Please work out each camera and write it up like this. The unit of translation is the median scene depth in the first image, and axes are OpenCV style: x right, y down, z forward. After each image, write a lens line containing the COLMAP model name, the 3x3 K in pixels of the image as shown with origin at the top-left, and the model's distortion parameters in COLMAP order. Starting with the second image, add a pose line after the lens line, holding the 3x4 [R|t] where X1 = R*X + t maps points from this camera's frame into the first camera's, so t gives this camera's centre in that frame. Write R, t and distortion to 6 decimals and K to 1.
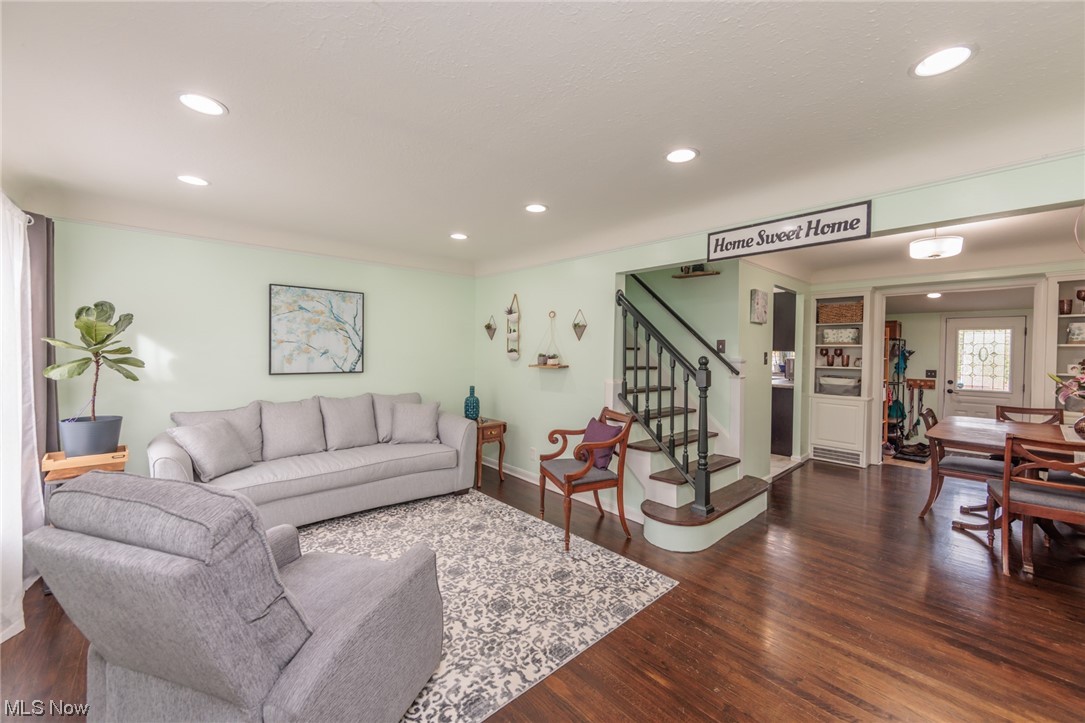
lens RADIAL K [[422.7, 0, 546.2], [0, 422.7, 350.4], [0, 0, 1]] dist [-0.001683, -0.000249]
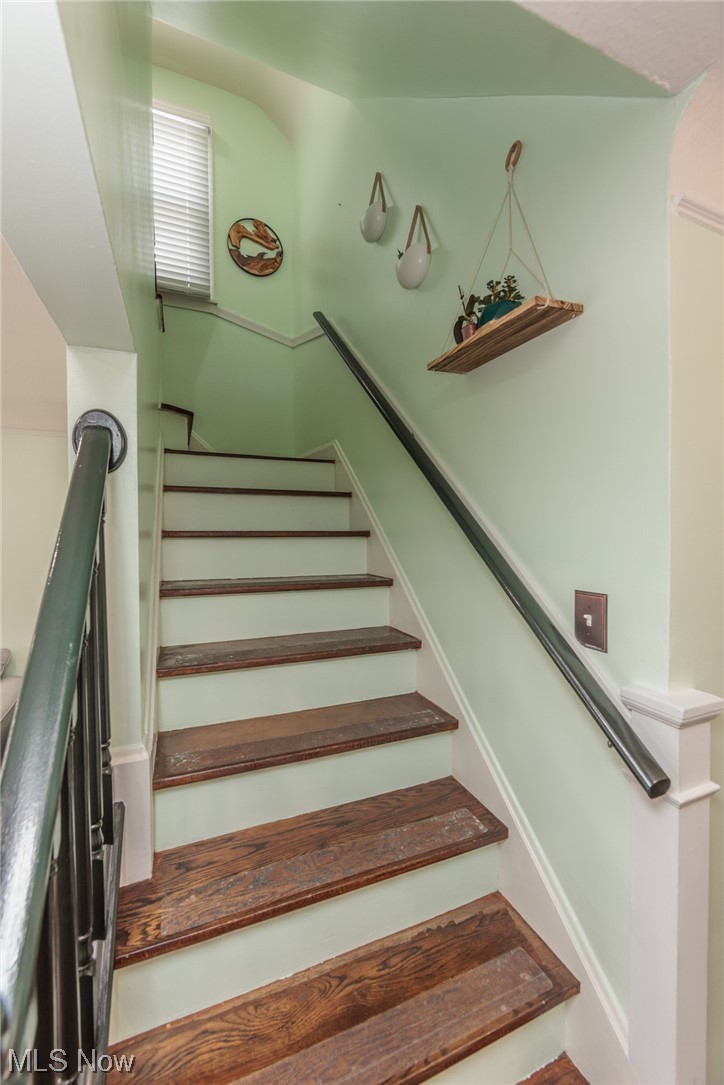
lens RADIAL K [[444.3, 0, 362.0], [0, 444.3, 542.5], [0, 0, 1]] dist [-0.002415, -0.000281]
pose [[0.941106, 0.001012, -0.338109, 0.550838], [0.005882, 0.999795, 0.019367, -0.085471], [0.338060, -0.020215, 0.940908, 1.049237]]
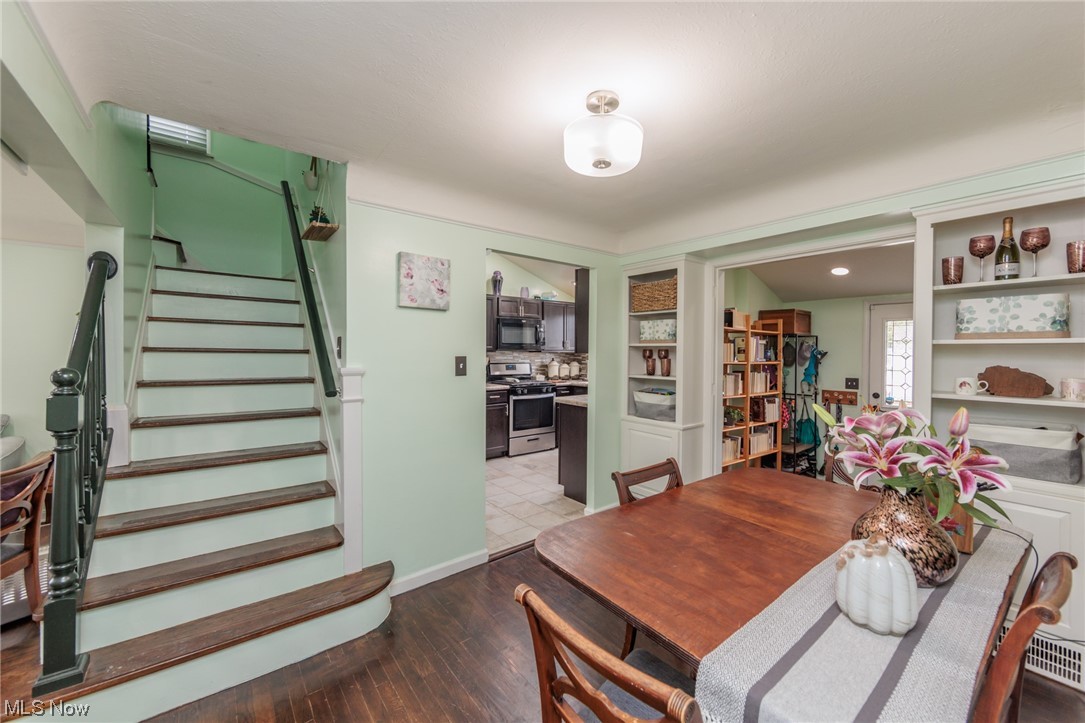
lens RADIAL K [[422.7, 0, 546.2], [0, 422.7, 350.4], [0, 0, 1]] dist [-0.001683, -0.000249]
pose [[0.998018, -0.004738, -0.062743, 1.069120], [0.004652, 0.999988, -0.001521, -0.004433], [0.062750, 0.001226, 0.998029, 0.613241]]
